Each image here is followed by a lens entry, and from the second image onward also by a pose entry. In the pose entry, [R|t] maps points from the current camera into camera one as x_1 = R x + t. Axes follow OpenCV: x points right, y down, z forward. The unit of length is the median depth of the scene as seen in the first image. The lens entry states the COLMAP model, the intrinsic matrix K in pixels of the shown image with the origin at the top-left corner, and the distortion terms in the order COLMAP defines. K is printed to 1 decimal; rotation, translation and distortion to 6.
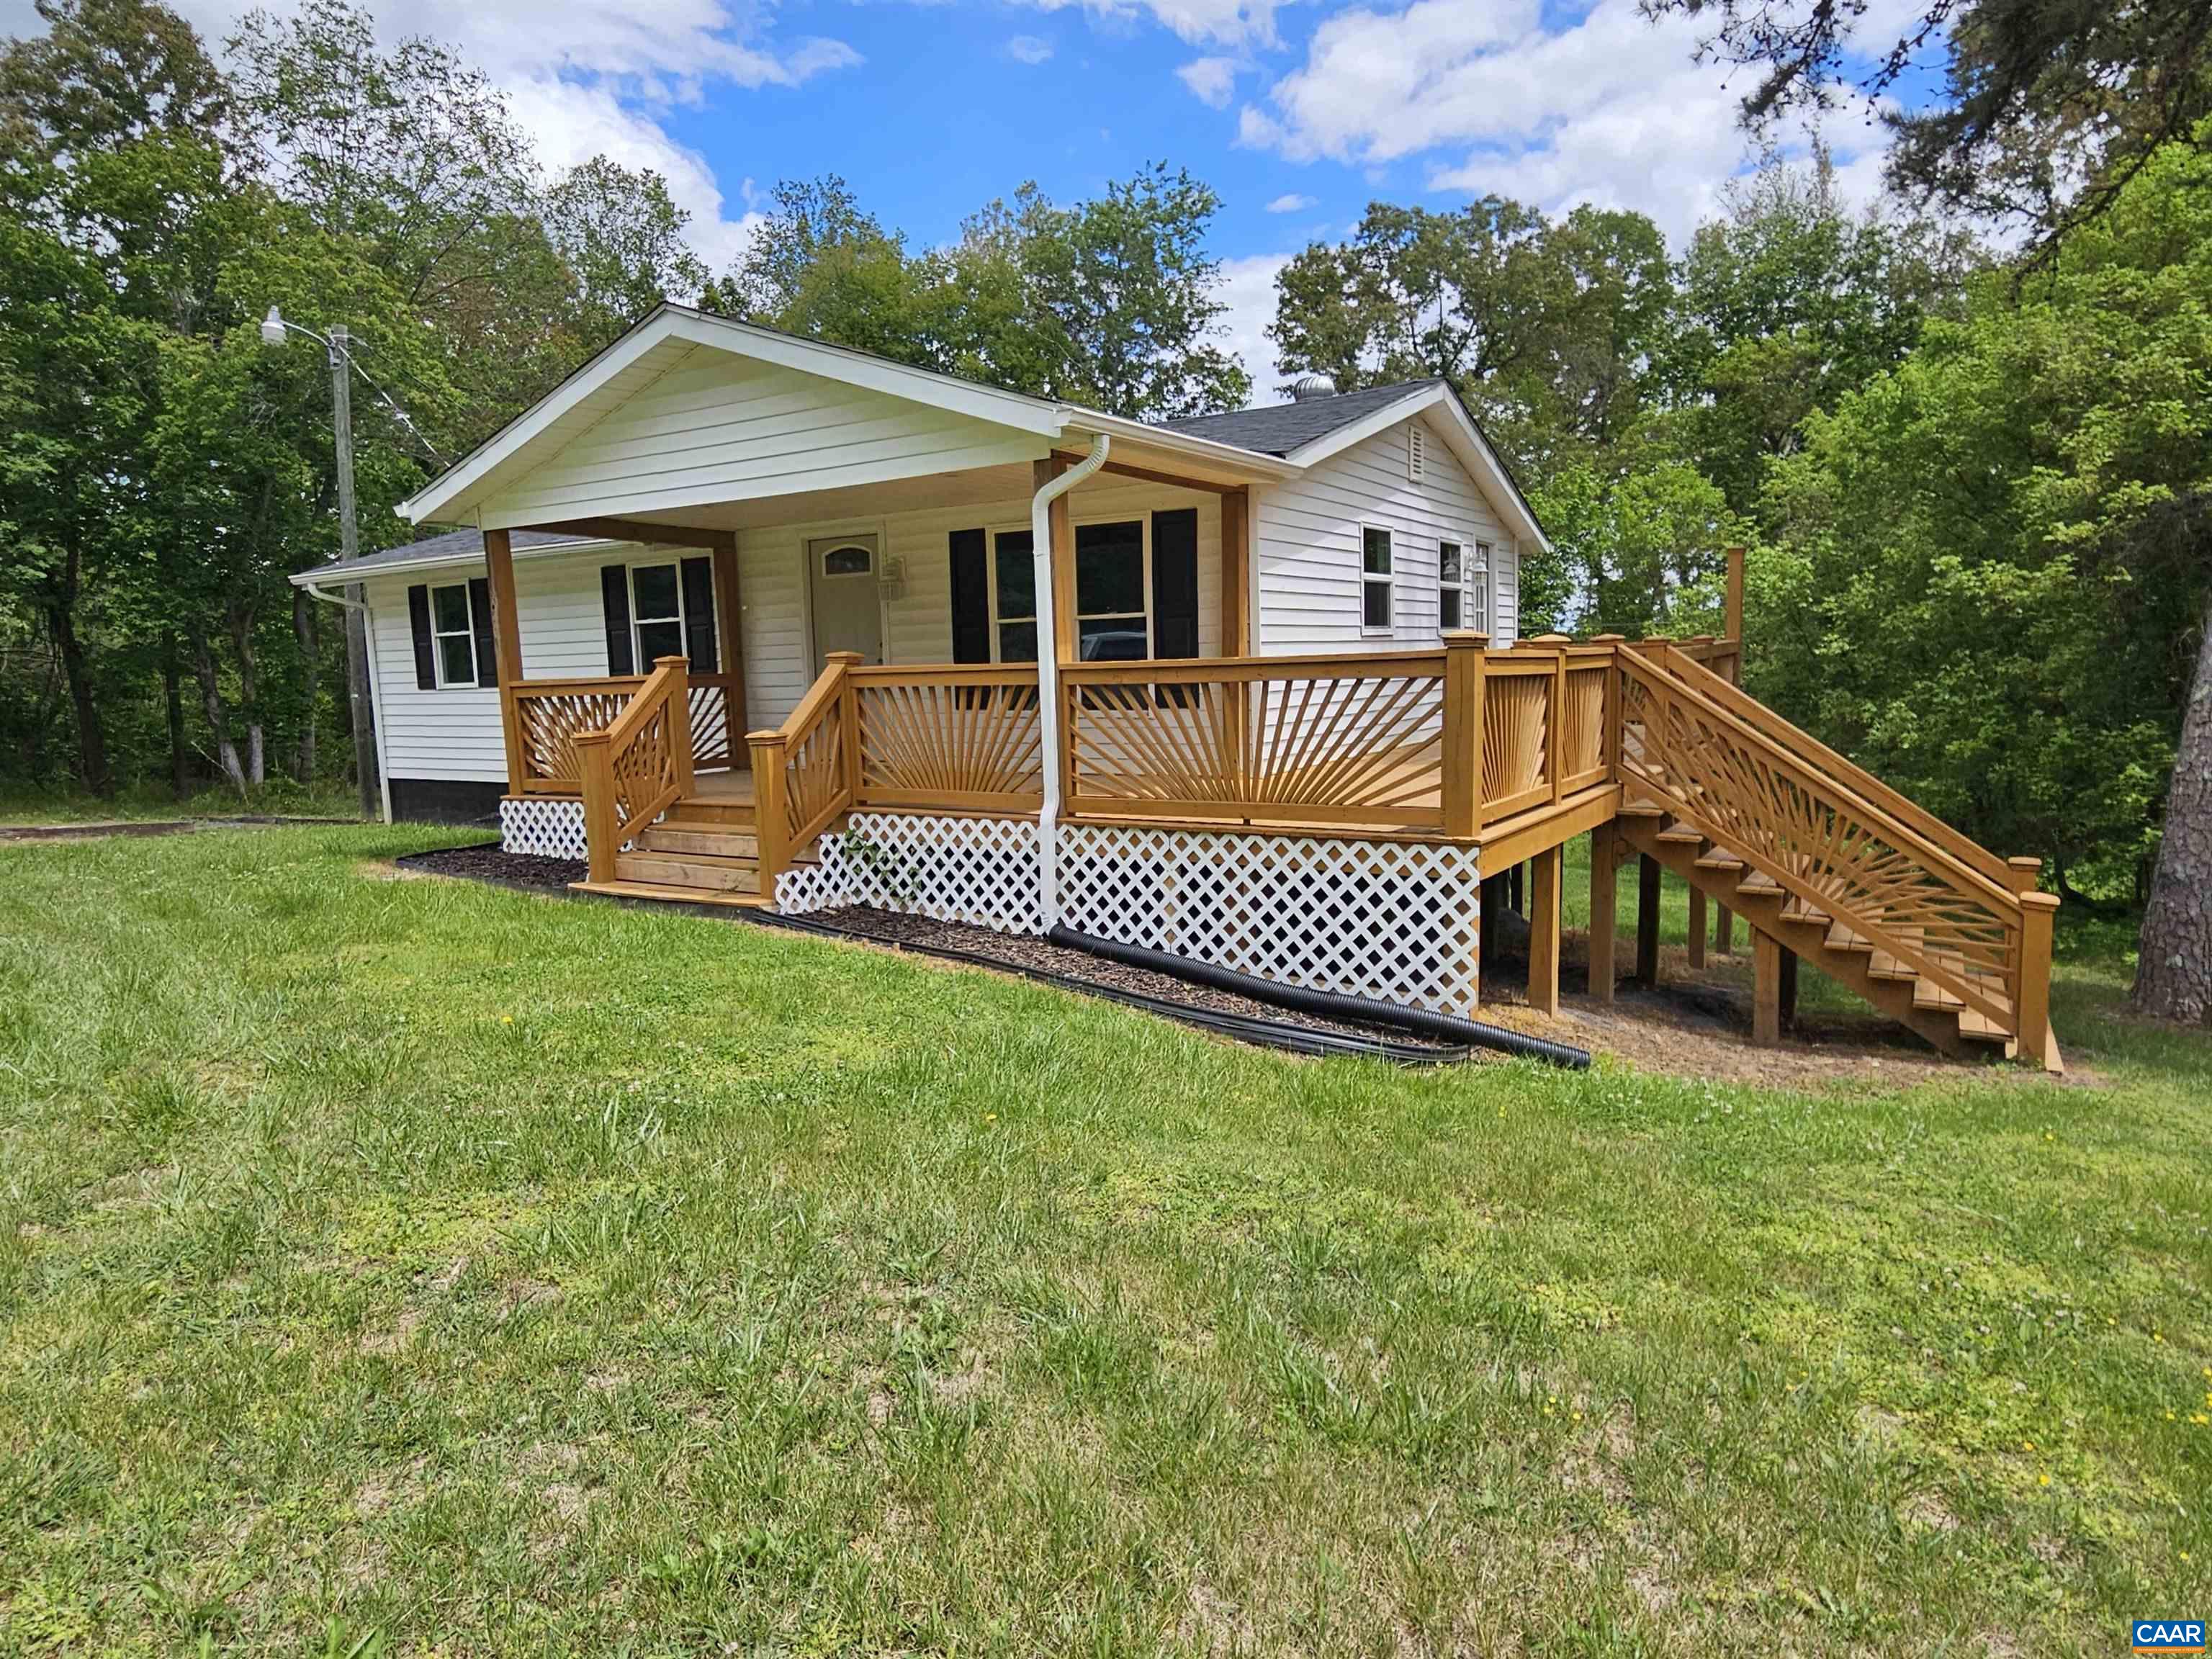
lens RADIAL K [[1345.6, 0, 1092.2], [0, 1345.6, 869.3], [0, 0, 1]] dist [0.003150, -0.000299]
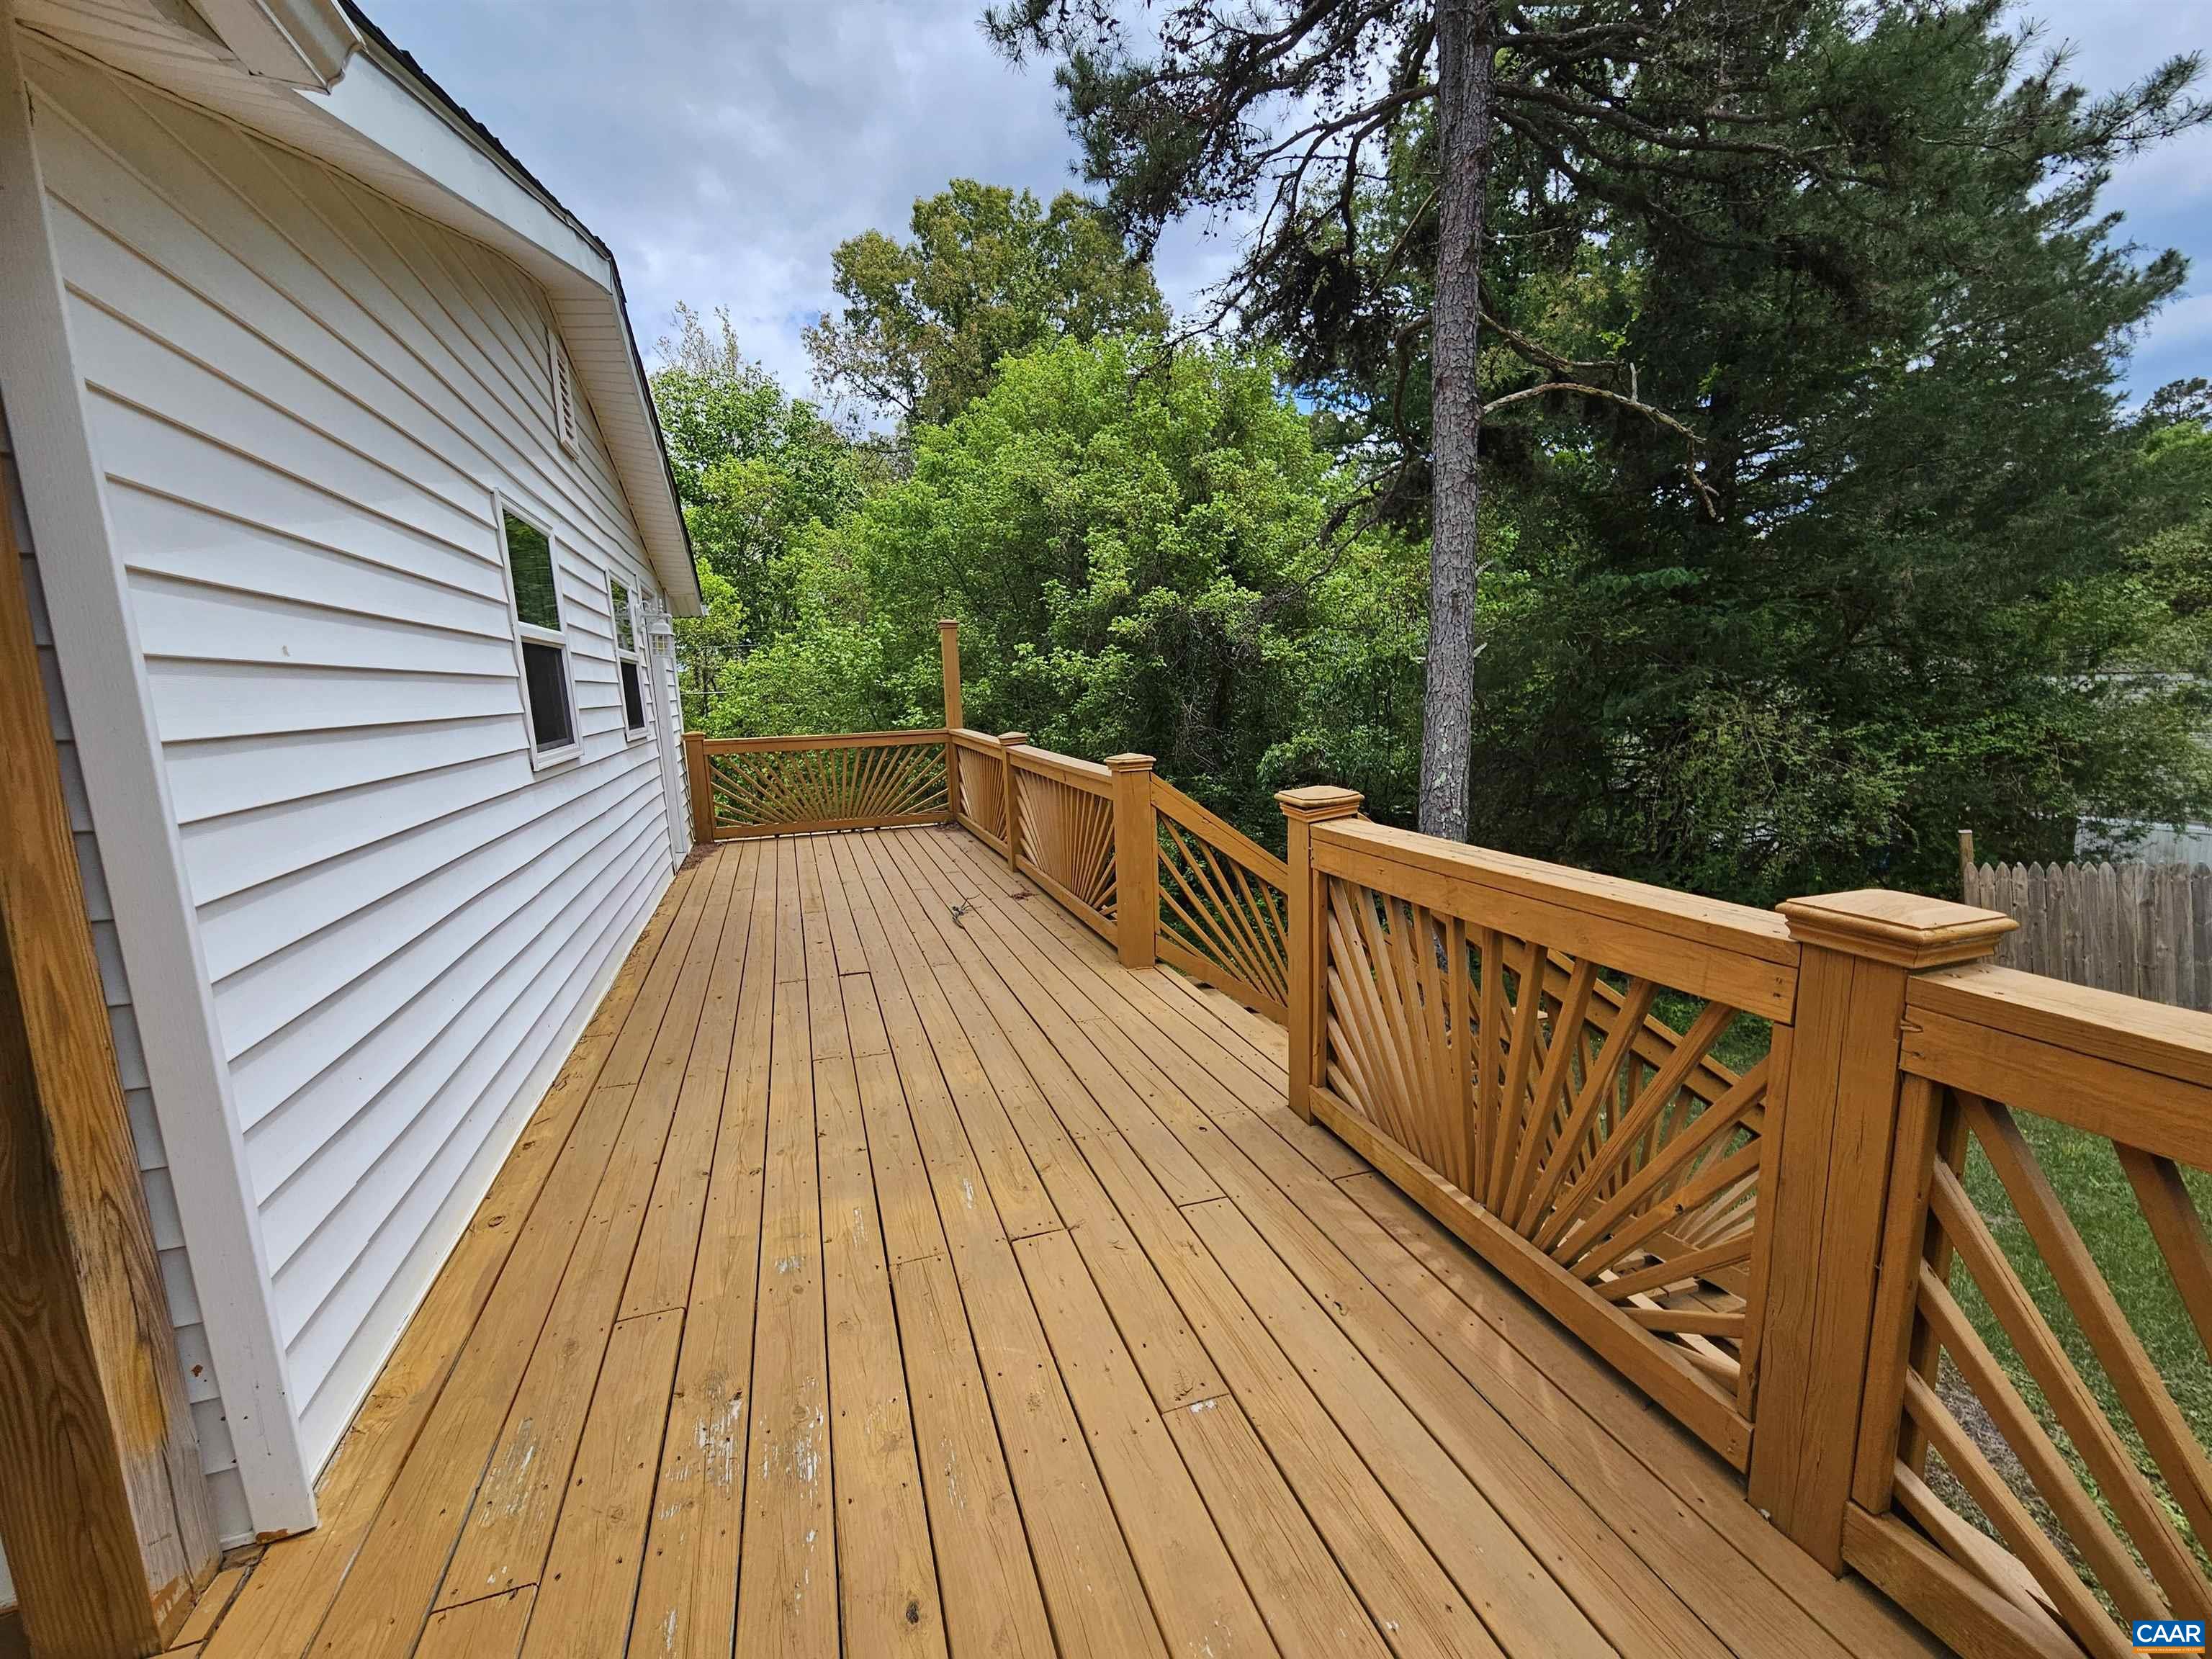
lens RADIAL K [[917.4, 0, 1104.0], [0, 917.4, 832.5], [0, 0, 1]] dist [0.003795, 0.000424]
pose [[0.630758, -0.118149, 0.766932, 0.089787], [0.134266, 0.990051, 0.042095, -0.141819], [-0.764275, 0.076421, 0.640346, 0.677679]]
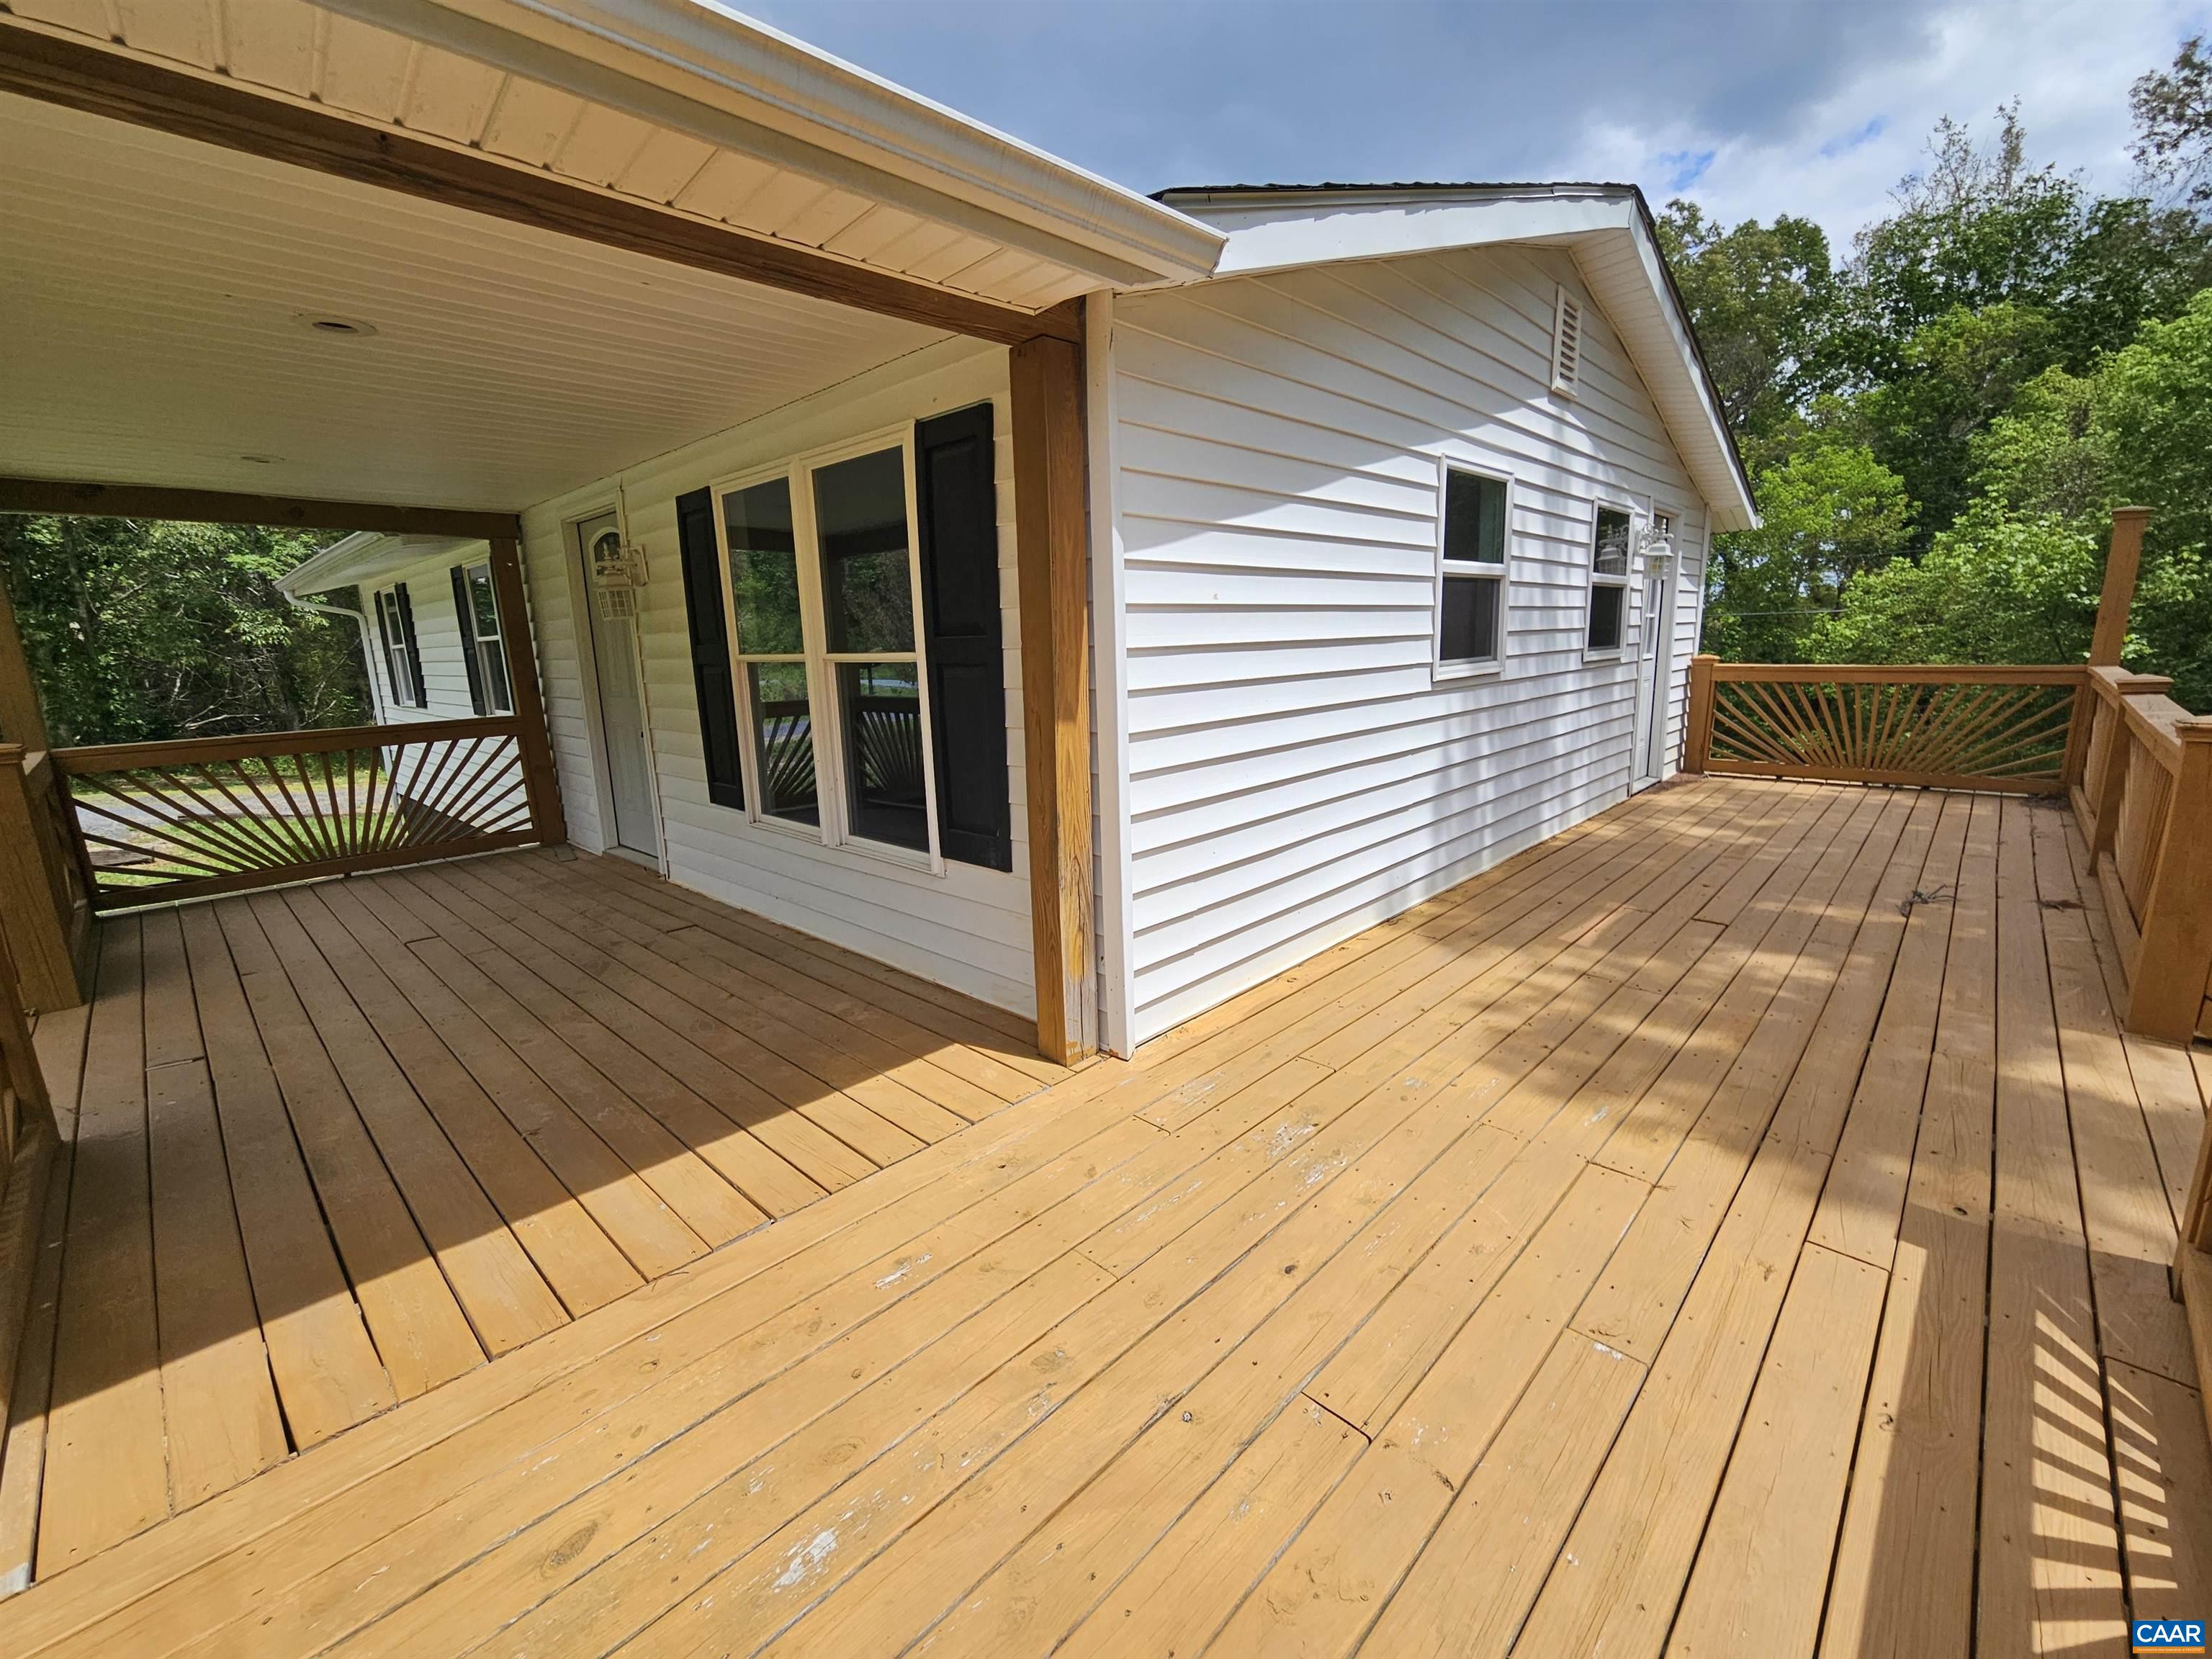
lens RADIAL K [[917.4, 0, 1104.0], [0, 917.4, 832.5], [0, 0, 1]] dist [0.003795, 0.000424]
pose [[0.978415, 0.044224, -0.201863, 0.147650], [-0.031832, 0.997427, 0.064230, -0.132088], [0.204184, -0.056418, 0.977305, 0.613437]]
